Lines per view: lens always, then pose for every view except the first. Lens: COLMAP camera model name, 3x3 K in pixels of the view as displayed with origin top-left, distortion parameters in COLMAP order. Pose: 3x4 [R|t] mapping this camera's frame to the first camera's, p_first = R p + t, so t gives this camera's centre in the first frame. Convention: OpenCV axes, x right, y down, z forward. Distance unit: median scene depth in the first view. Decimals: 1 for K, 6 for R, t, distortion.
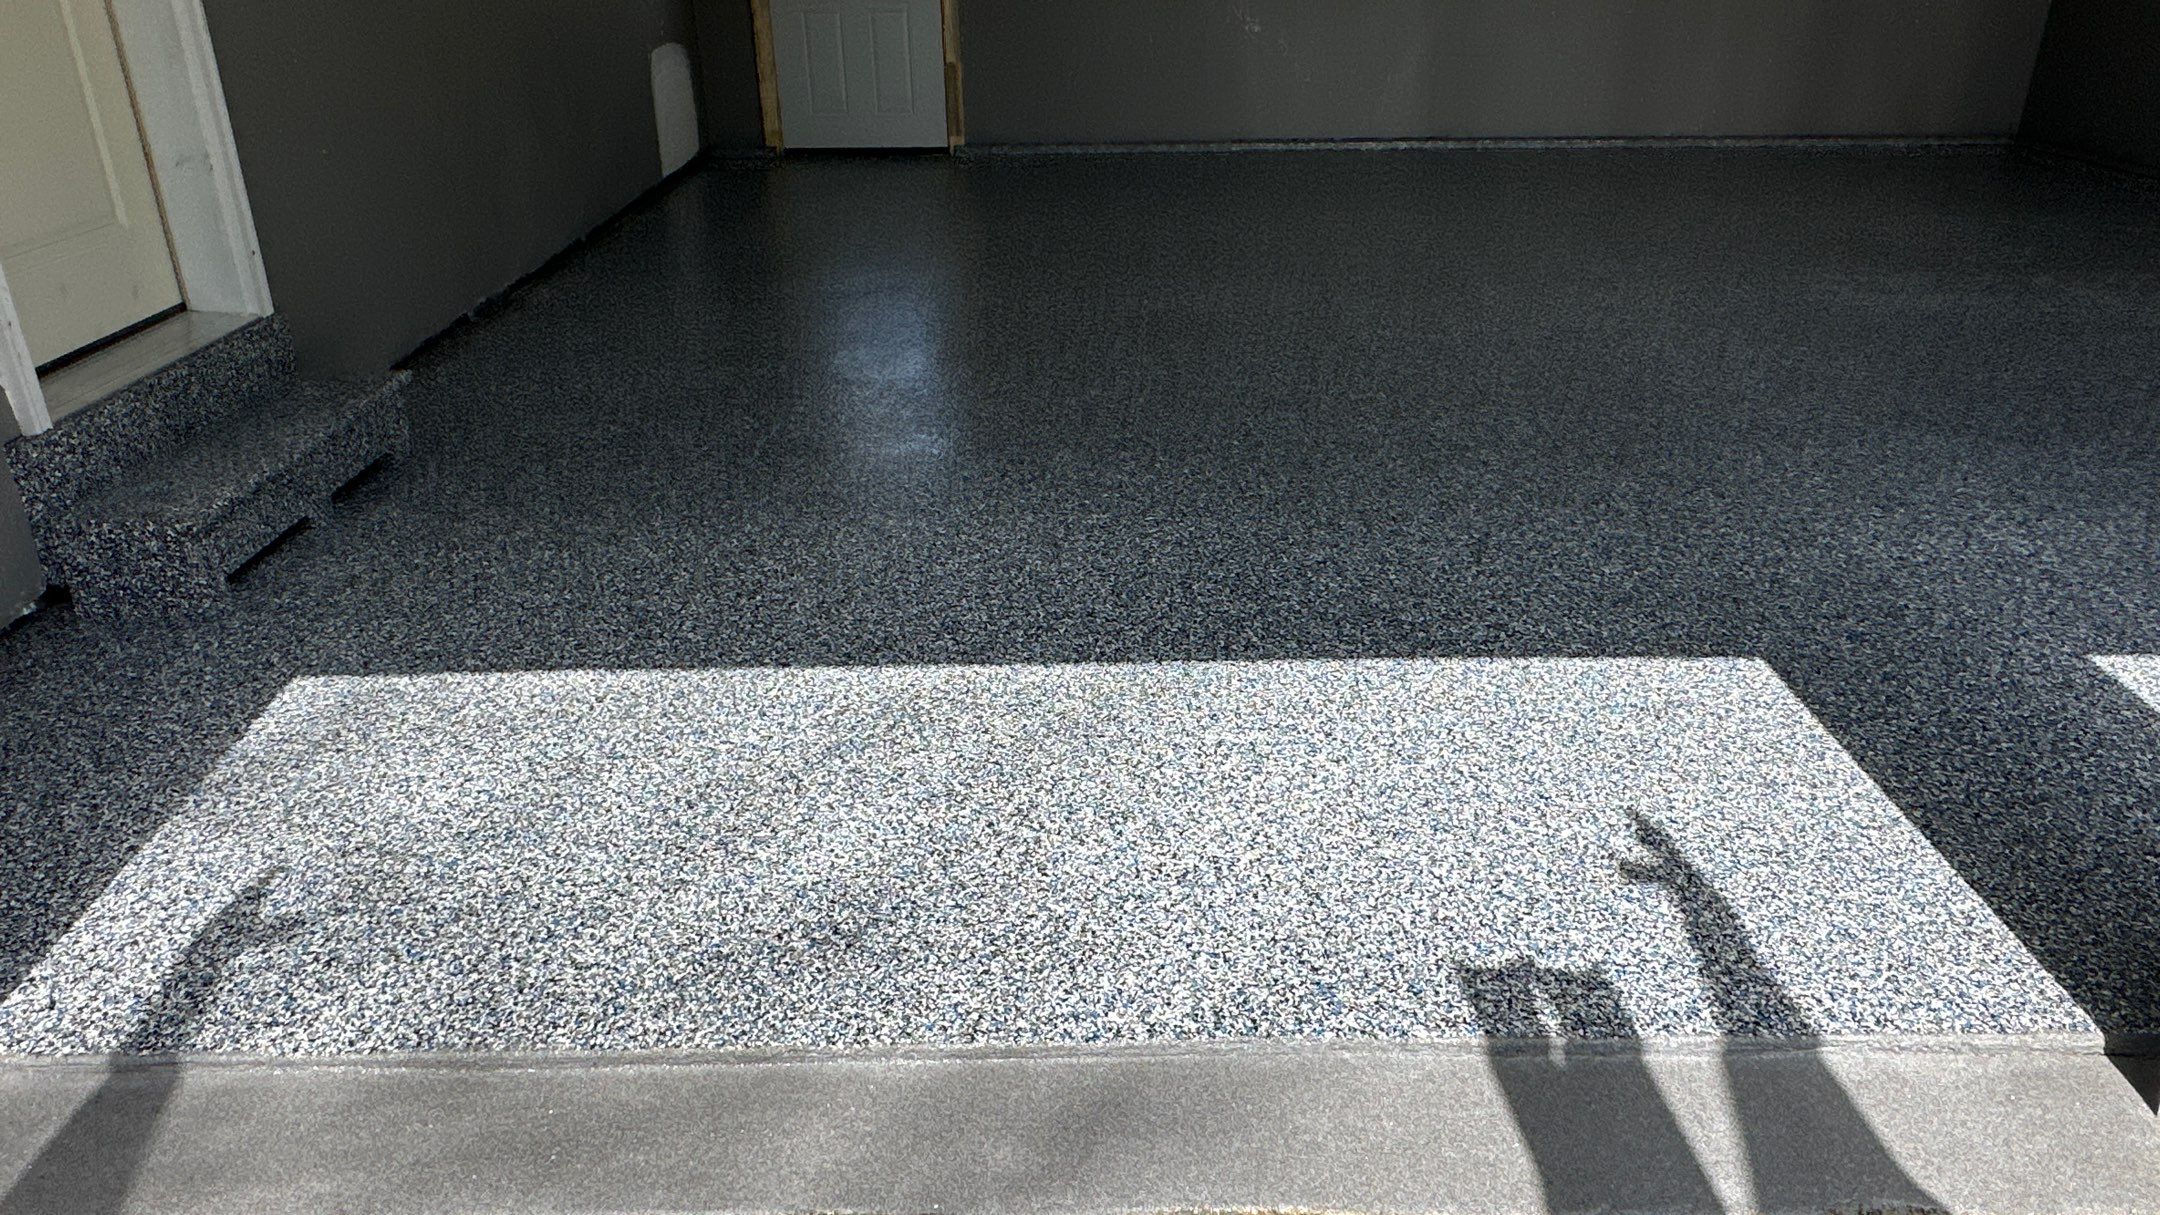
lens RADIAL K [[1459.7, 0, 1084.5], [0, 1459.7, 611.4], [0, 0, 1]] dist [-0.003077, -0.001072]
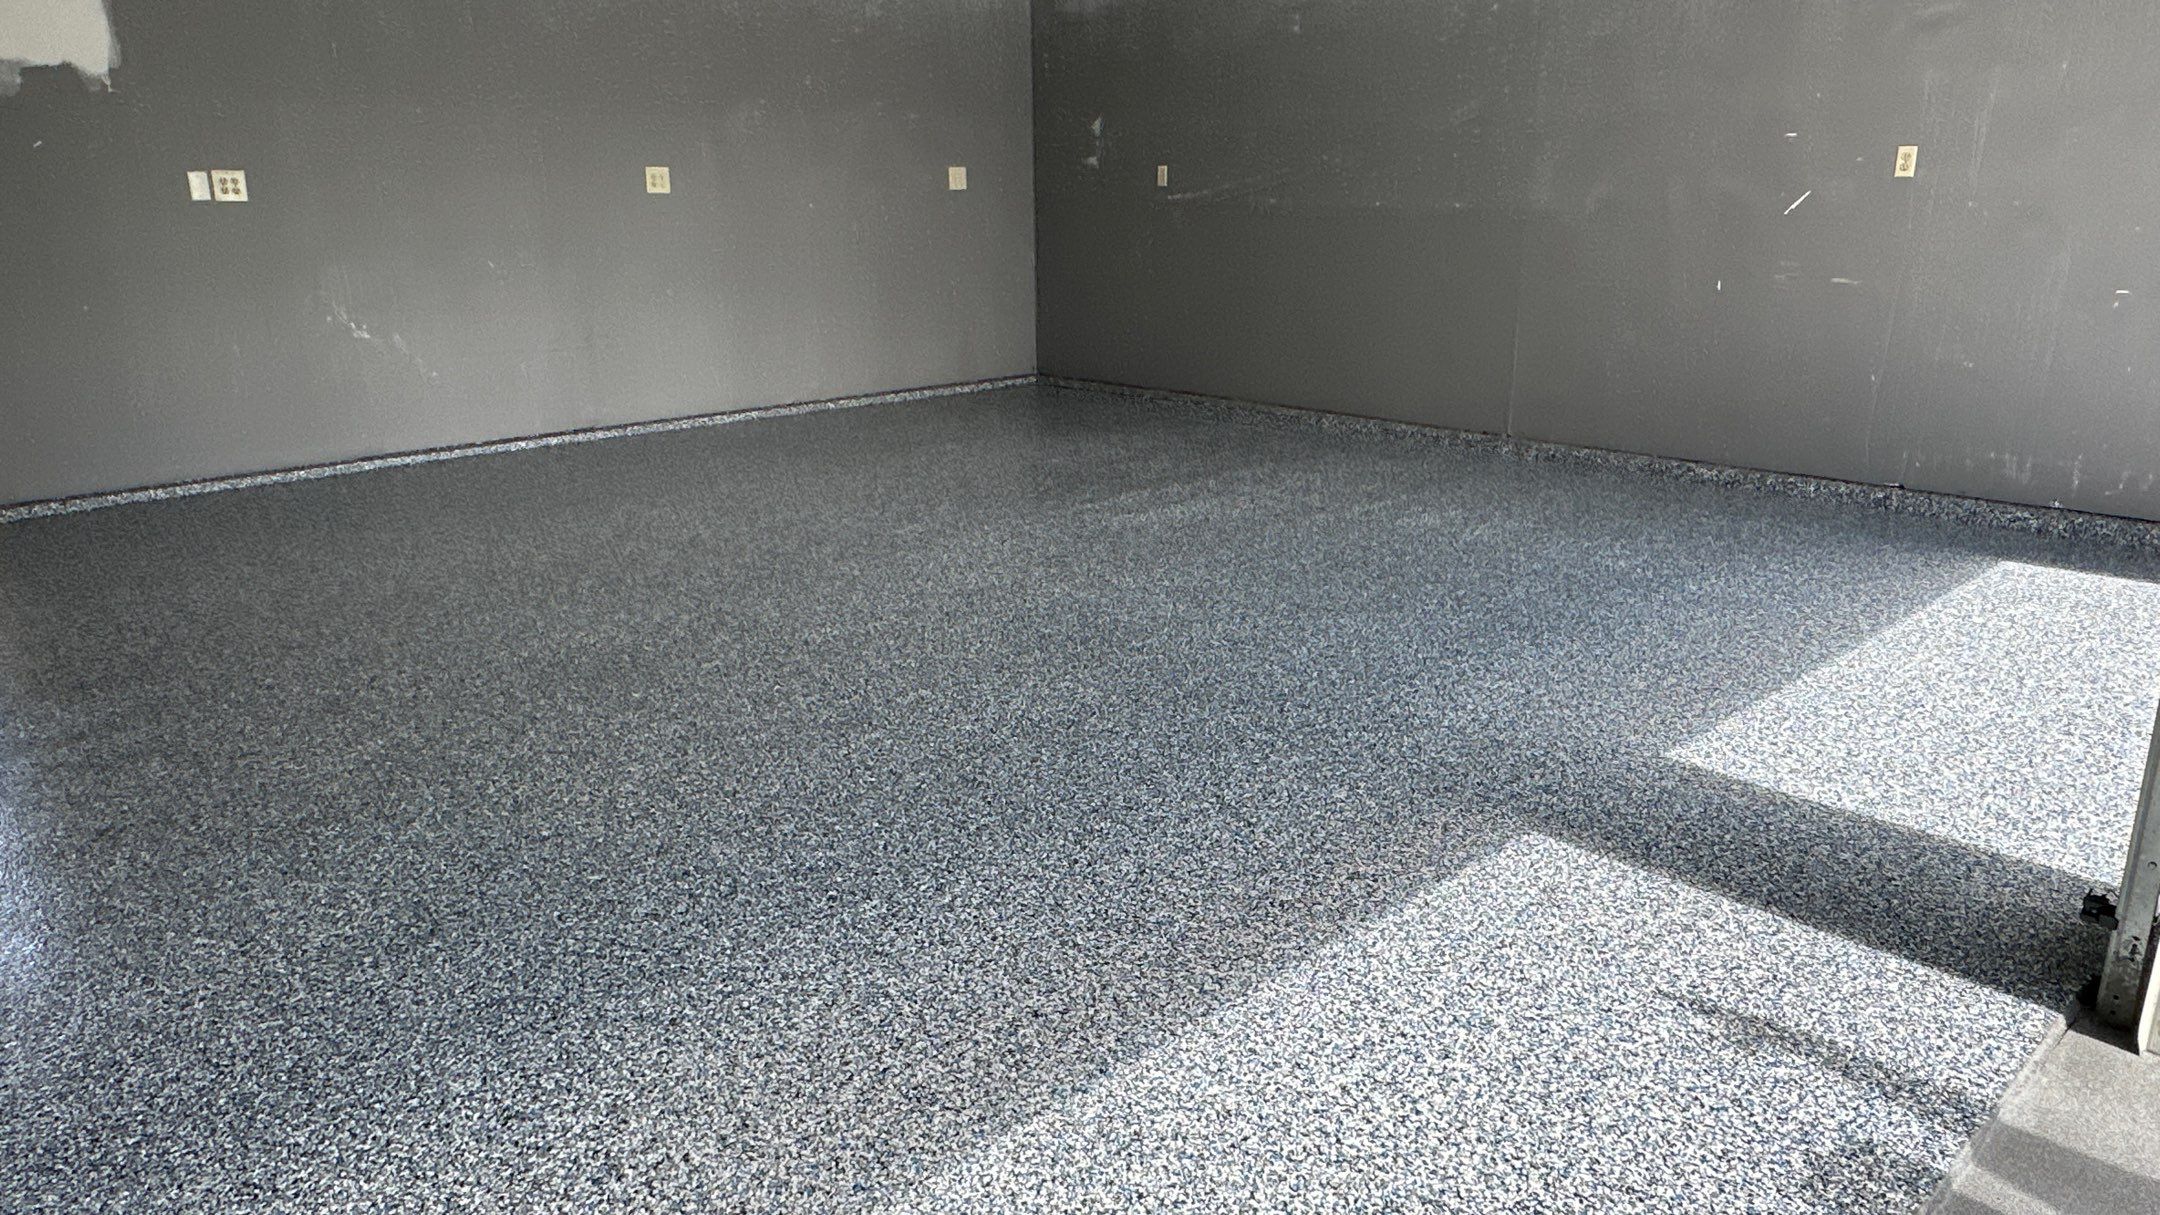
lens RADIAL K [[1459.7, 0, 1083.8], [0, 1459.7, 608.0], [0, 0, 1]] dist [-0.003077, -0.001072]
pose [[0.730405, -0.191469, 0.655628, -0.493280], [0.301331, 0.951769, -0.057746, -0.167480], [-0.612950, 0.239739, 0.752873, 0.297025]]
